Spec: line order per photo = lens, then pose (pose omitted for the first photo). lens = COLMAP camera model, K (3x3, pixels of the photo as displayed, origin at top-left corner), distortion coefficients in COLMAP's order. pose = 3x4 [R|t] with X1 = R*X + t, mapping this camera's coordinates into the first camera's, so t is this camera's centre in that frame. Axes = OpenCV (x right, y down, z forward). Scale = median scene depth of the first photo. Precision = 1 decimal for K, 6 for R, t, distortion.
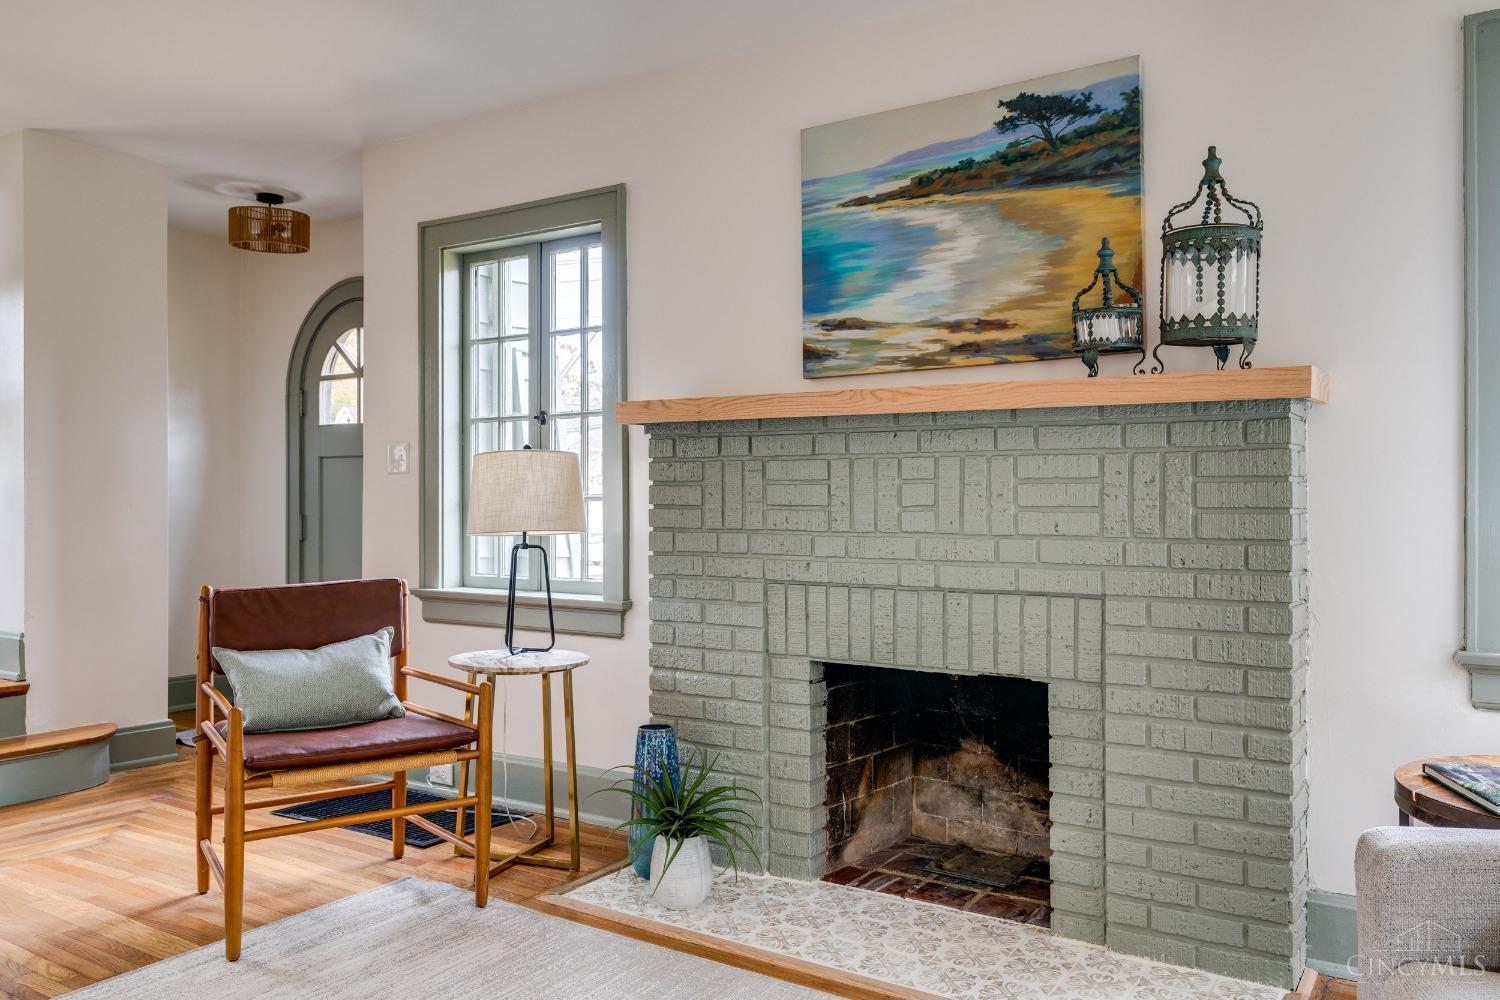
lens RADIAL K [[1176.5, 0, 749.4], [0, 1176.5, 489.6], [0, 0, 1]] dist [0.007622, 0.000151]
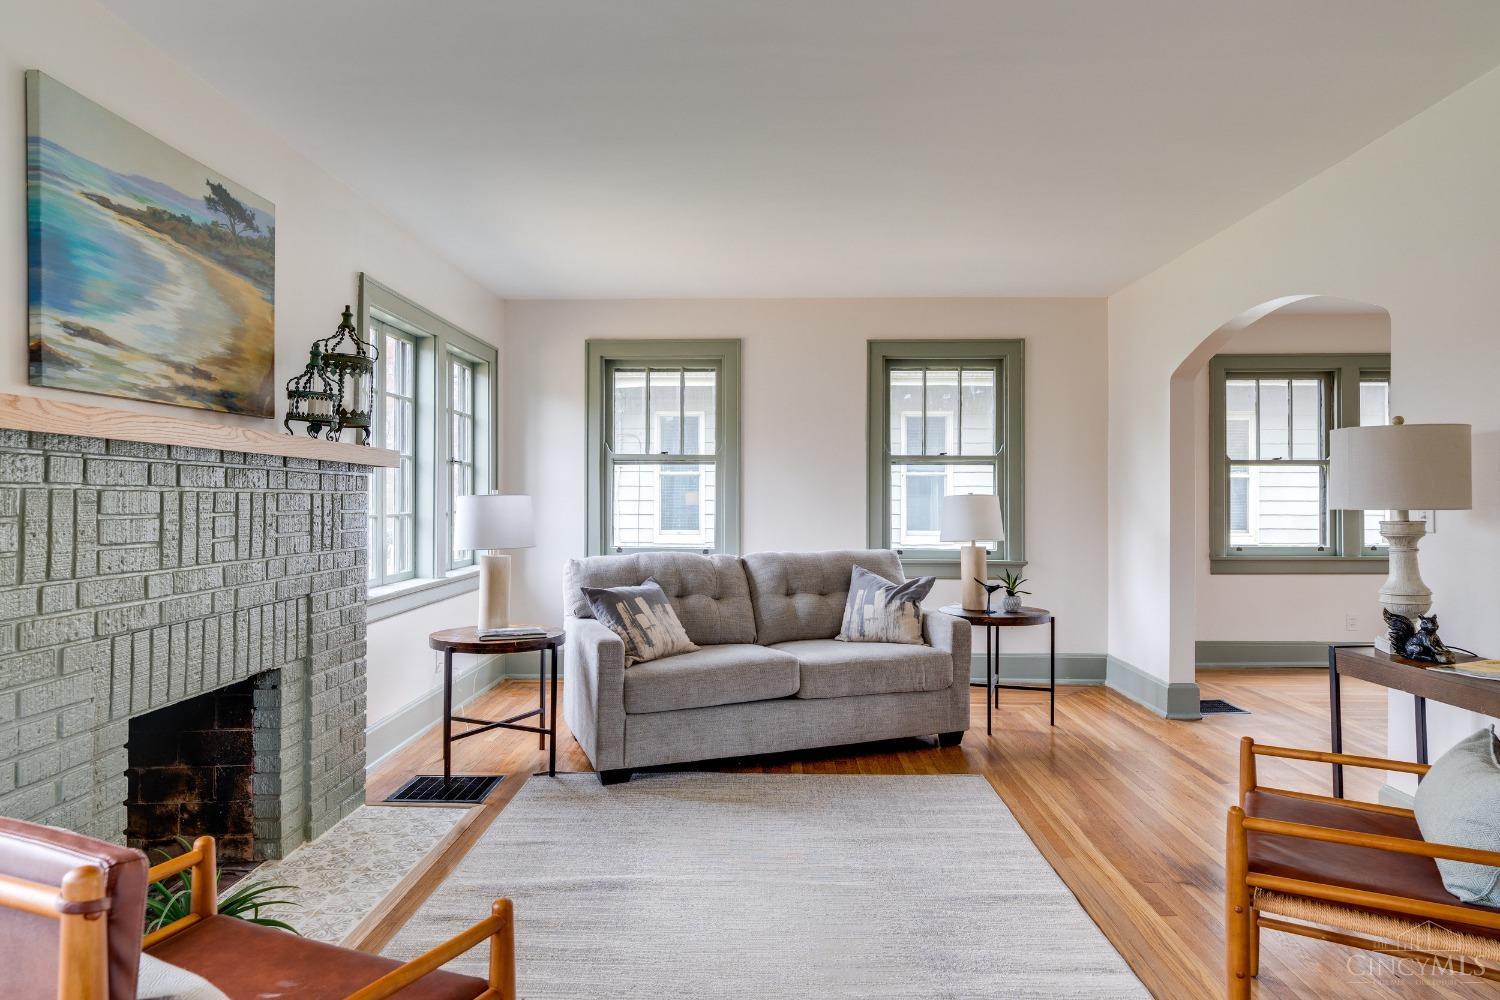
lens RADIAL K [[902.4, 0, 750.0], [0, 902.4, 500.8], [0, 0, 1]] dist [0.003422, 0.000173]
pose [[-0.542930, 0.000263, 0.839778, -0.782942], [-0.002364, 0.999996, -0.001841, -0.017732], [-0.839774, -0.002984, -0.542927, 1.000280]]
